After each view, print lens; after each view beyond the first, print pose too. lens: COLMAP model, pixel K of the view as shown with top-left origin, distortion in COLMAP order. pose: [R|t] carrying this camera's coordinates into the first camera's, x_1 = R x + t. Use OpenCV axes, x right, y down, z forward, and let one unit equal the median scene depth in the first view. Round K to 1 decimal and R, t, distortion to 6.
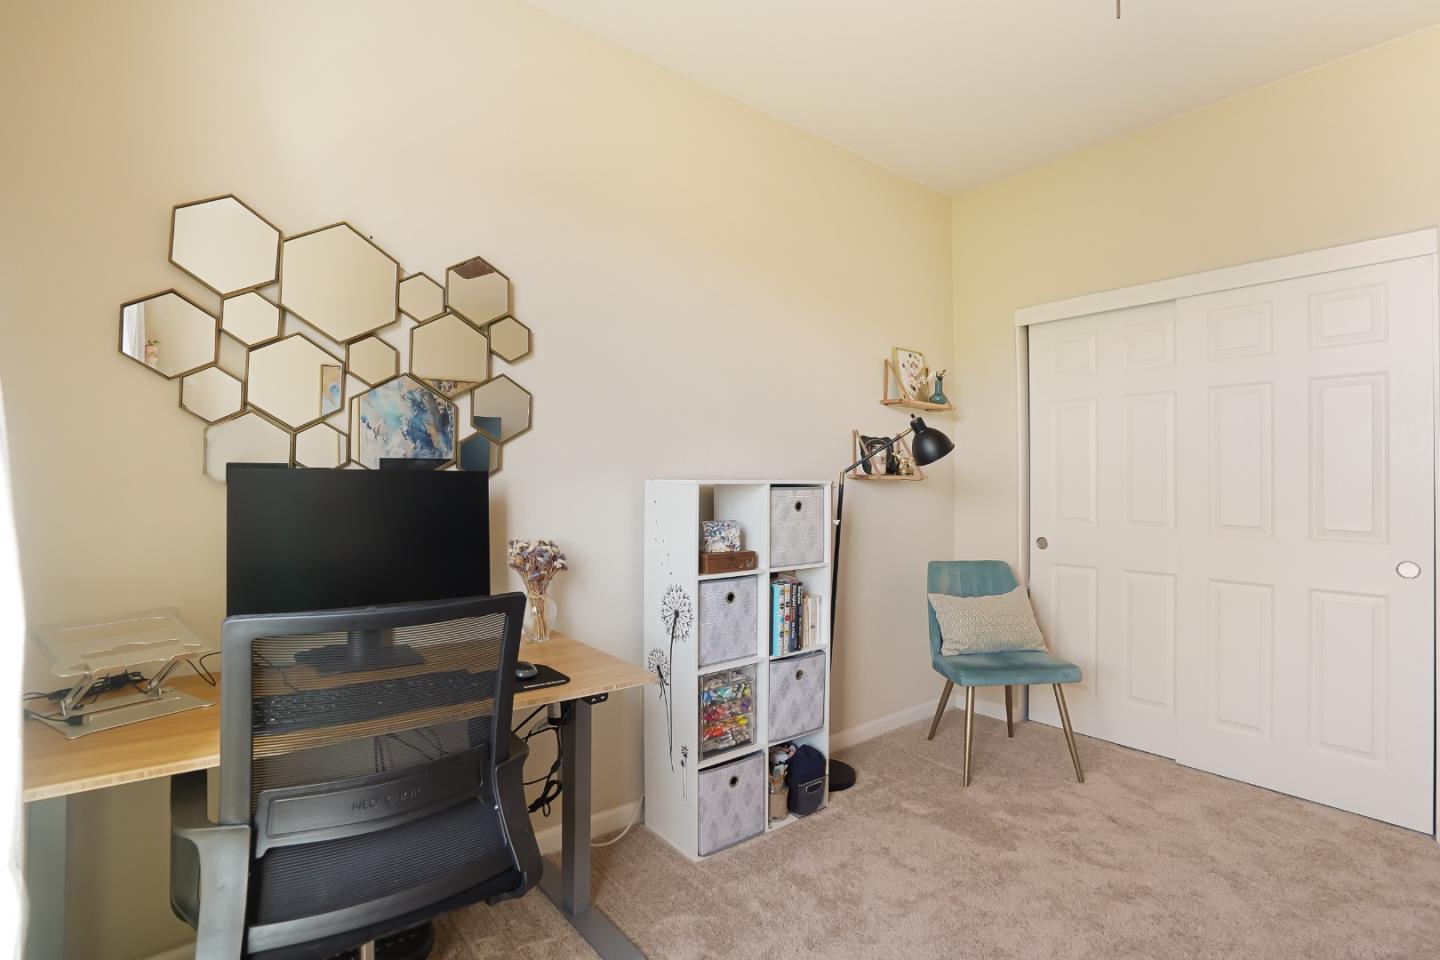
lens RADIAL K [[683.5, 0, 705.6], [0, 683.5, 478.8], [0, 0, 1]] dist [-0.054310, 0.016871]
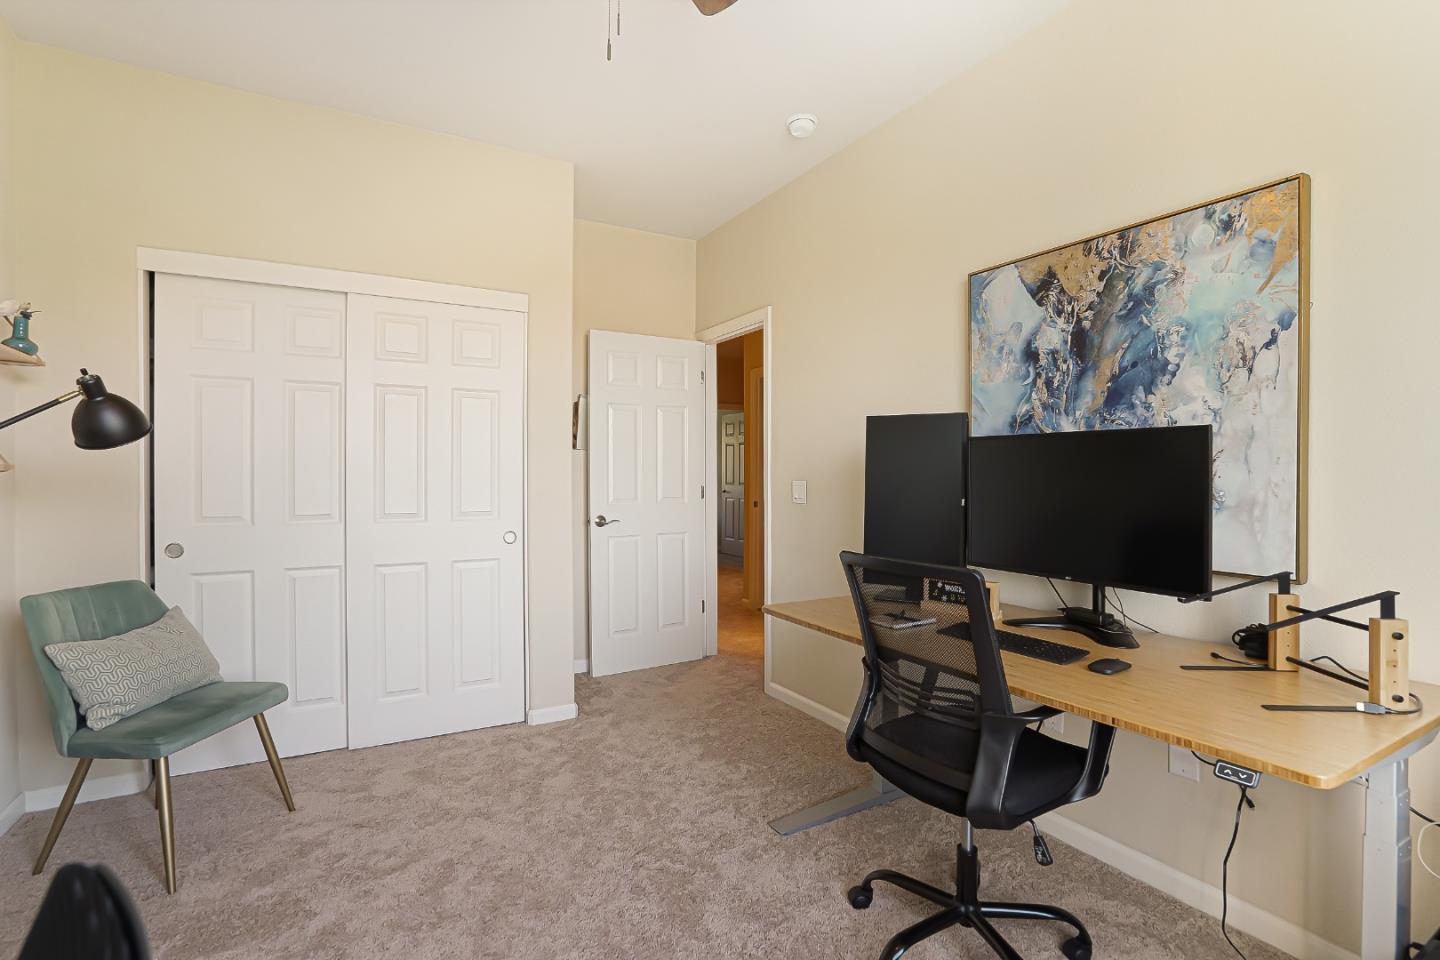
lens RADIAL K [[683.5, 0, 705.6], [0, 683.5, 478.8], [0, 0, 1]] dist [-0.054310, 0.016871]
pose [[0.130132, -0.008964, 0.991456, -0.258660], [-0.004155, 0.999945, 0.009586, 0.000166], [-0.991488, -0.005367, 0.130088, 0.363262]]
